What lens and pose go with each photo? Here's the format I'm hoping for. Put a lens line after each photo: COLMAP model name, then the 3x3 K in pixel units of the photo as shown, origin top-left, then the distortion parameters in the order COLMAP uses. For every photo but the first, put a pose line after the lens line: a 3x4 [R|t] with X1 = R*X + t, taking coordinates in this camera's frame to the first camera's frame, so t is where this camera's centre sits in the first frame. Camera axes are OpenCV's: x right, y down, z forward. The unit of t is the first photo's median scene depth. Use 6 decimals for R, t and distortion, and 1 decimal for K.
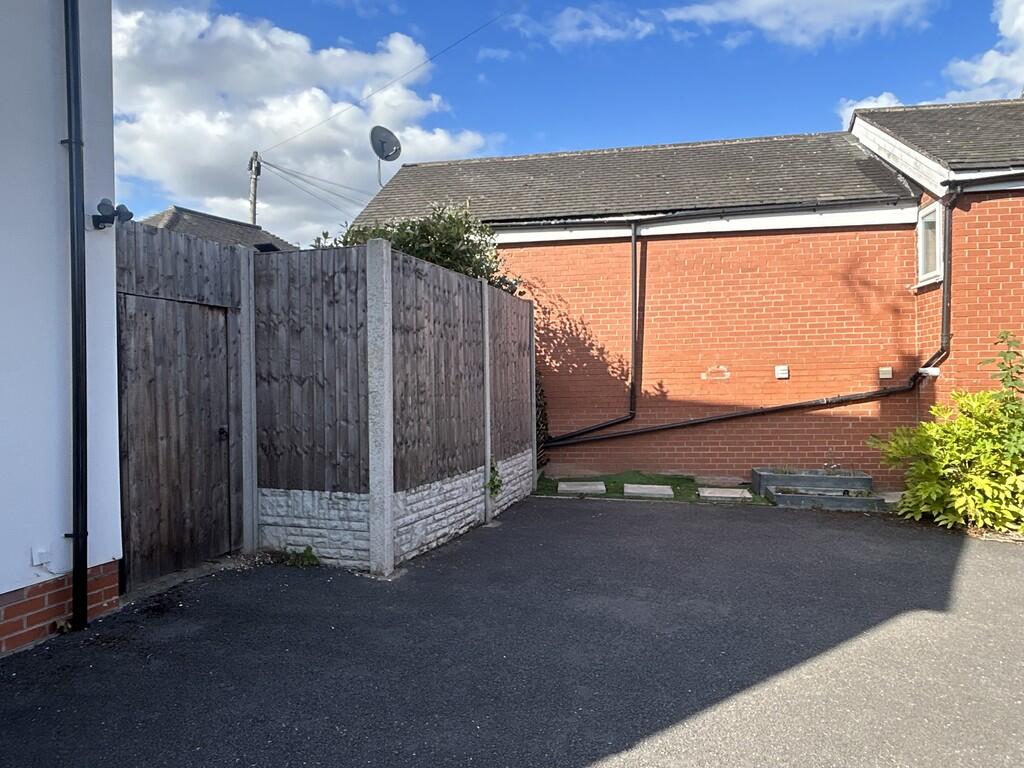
lens RADIAL K [[687.4, 0, 512.0], [0, 687.4, 384.0], [0, 0, 1]] dist [0.002841, 0.006051]
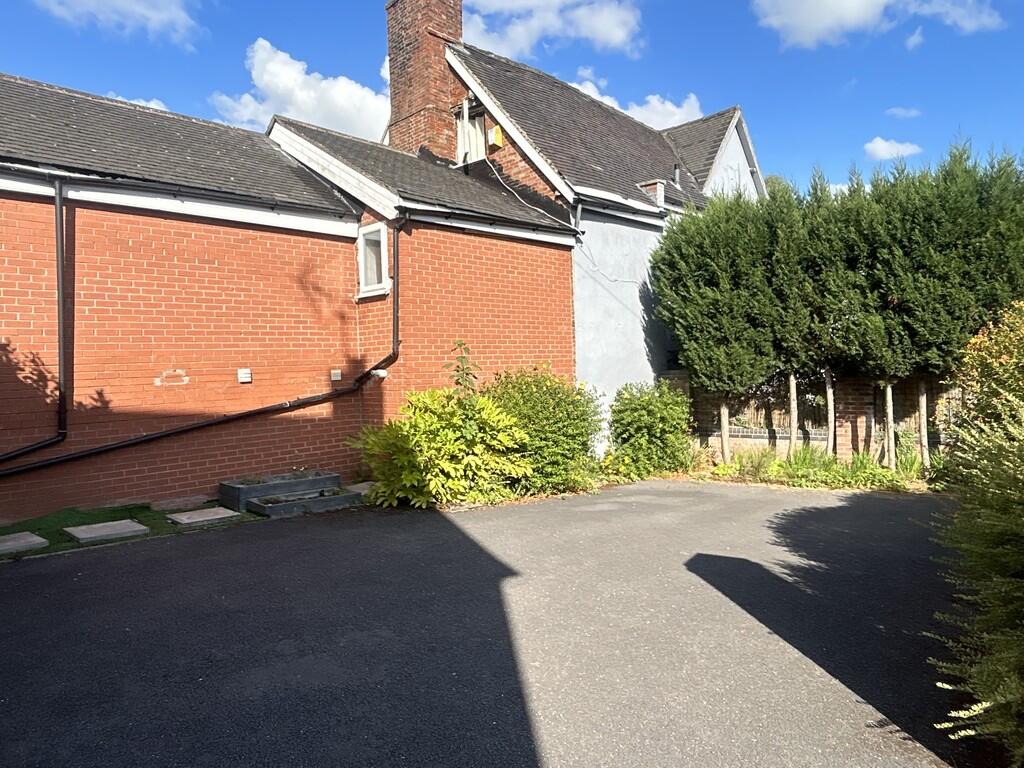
lens RADIAL K [[687.4, 0, 512.0], [0, 687.4, 384.0], [0, 0, 1]] dist [0.002841, 0.006051]
pose [[0.560196, -0.022280, 0.828060, -0.180157], [0.028560, 0.999563, 0.007573, -0.002783], [-0.827867, 0.019408, 0.560588, 0.178364]]
